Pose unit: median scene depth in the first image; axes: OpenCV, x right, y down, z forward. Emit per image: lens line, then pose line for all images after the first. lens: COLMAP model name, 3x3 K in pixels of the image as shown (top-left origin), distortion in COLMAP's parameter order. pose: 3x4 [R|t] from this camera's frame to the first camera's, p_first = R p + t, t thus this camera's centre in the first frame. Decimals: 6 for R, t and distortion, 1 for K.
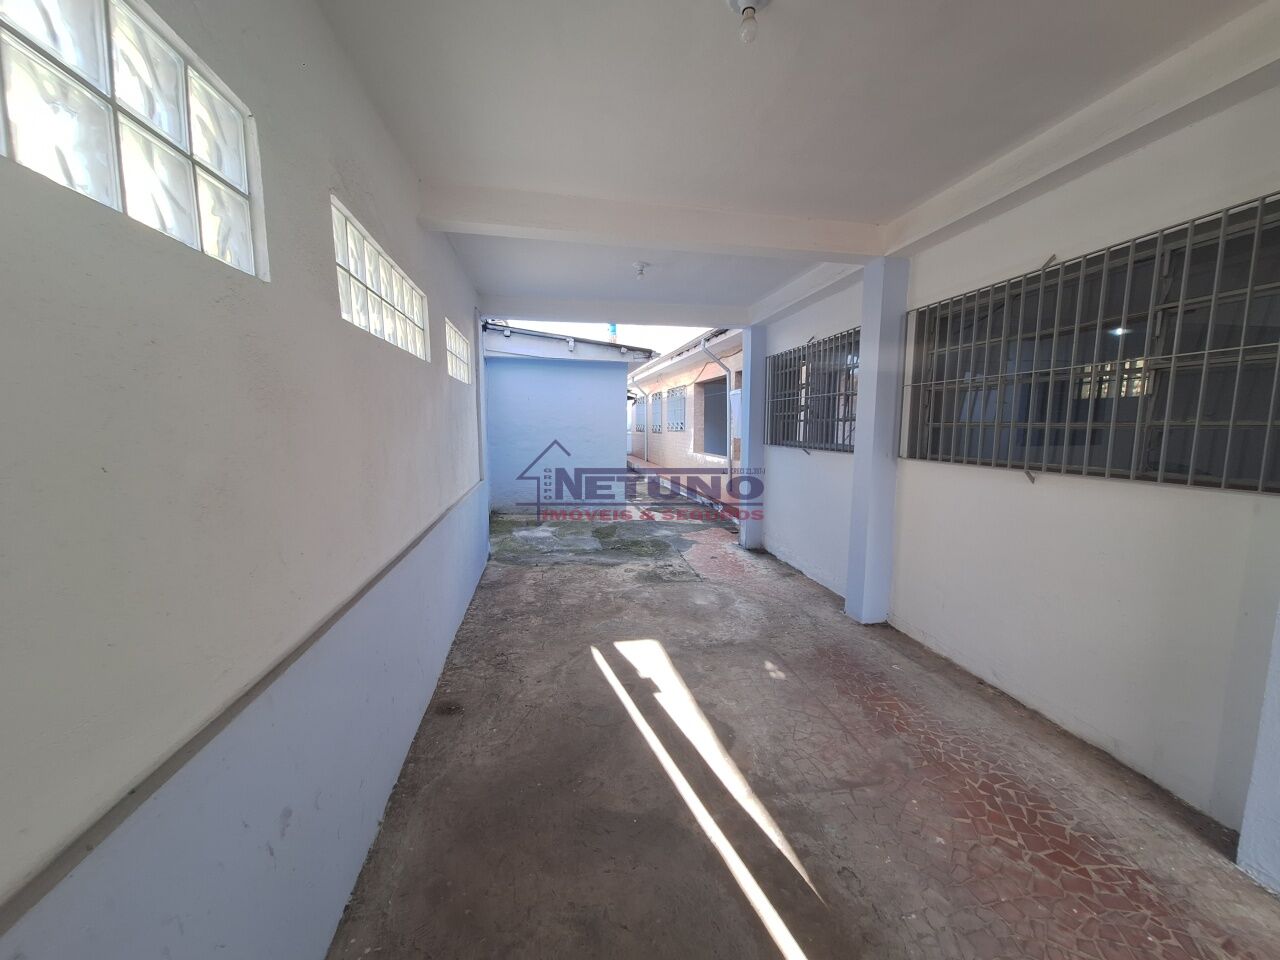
lens RADIAL K [[504.7, 0, 650.4], [0, 504.7, 483.5], [0, 0, 1]] dist [-0.001502, -0.000557]
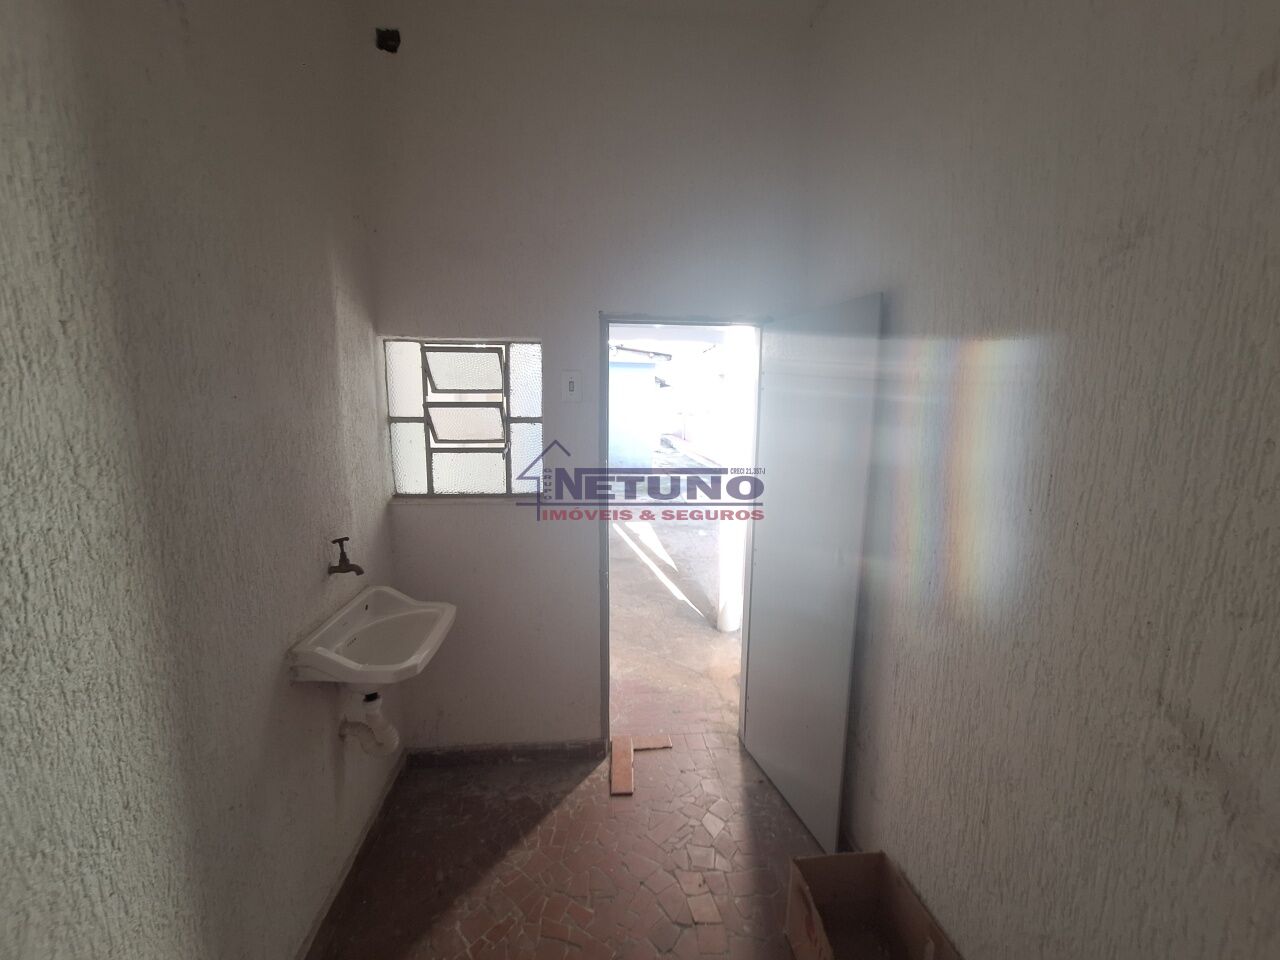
lens RADIAL K [[504.7, 0, 650.4], [0, 504.7, 483.5], [0, 0, 1]] dist [-0.001502, -0.000557]
pose [[0.994398, 0.022056, -0.103377, 0.312167], [-0.018958, 0.999344, 0.030852, 0.149910], [0.103990, -0.028720, 0.994164, -1.257002]]
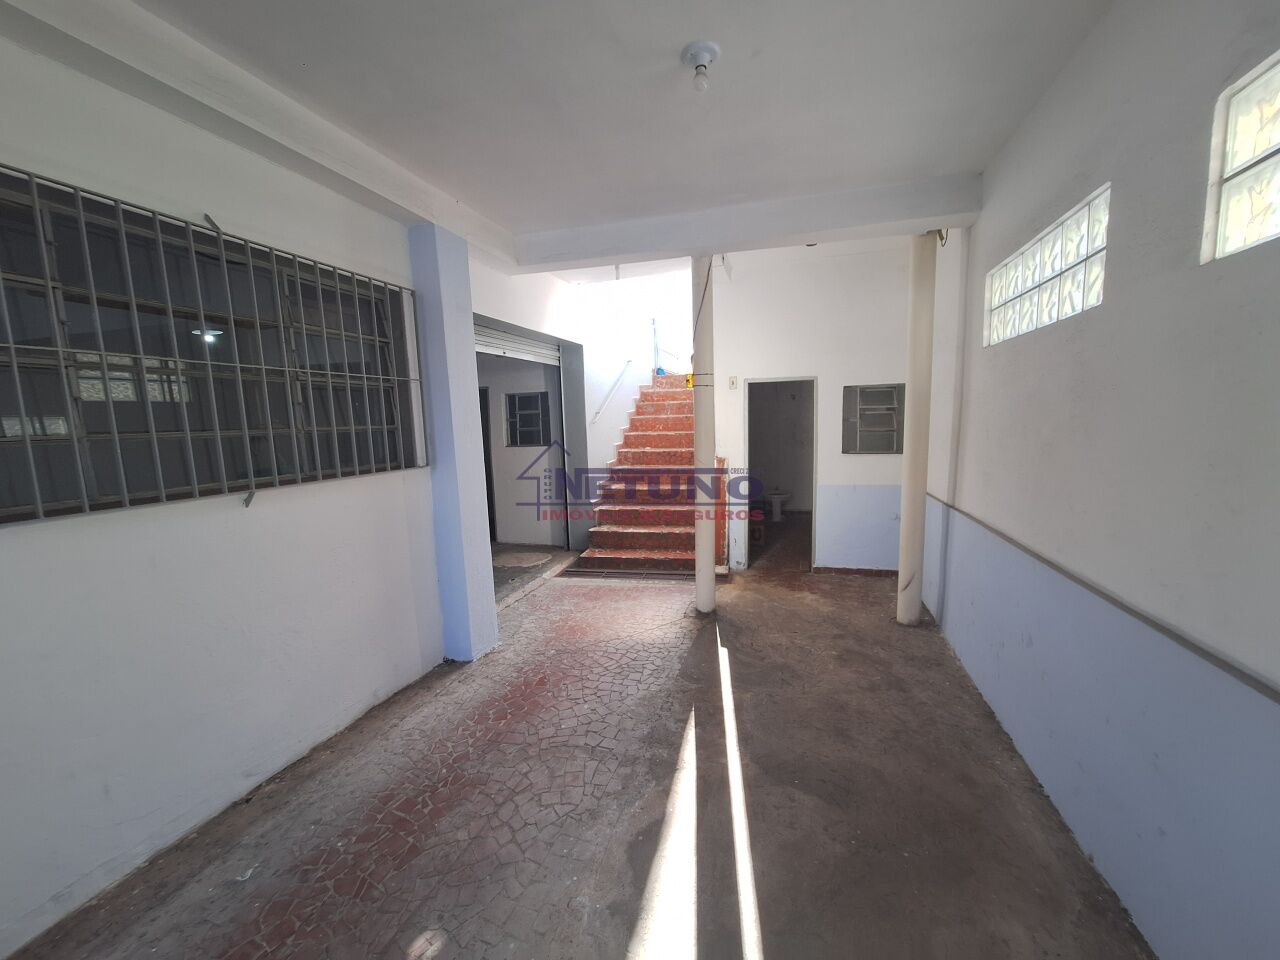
lens RADIAL K [[504.7, 0, 650.4], [0, 504.7, 483.5], [0, 0, 1]] dist [-0.001502, -0.000557]
pose [[-0.888539, -0.031366, 0.457727, -0.180642], [0.078668, 0.972470, 0.219349, -0.173174], [-0.452006, 0.230909, -0.861610, 1.527252]]
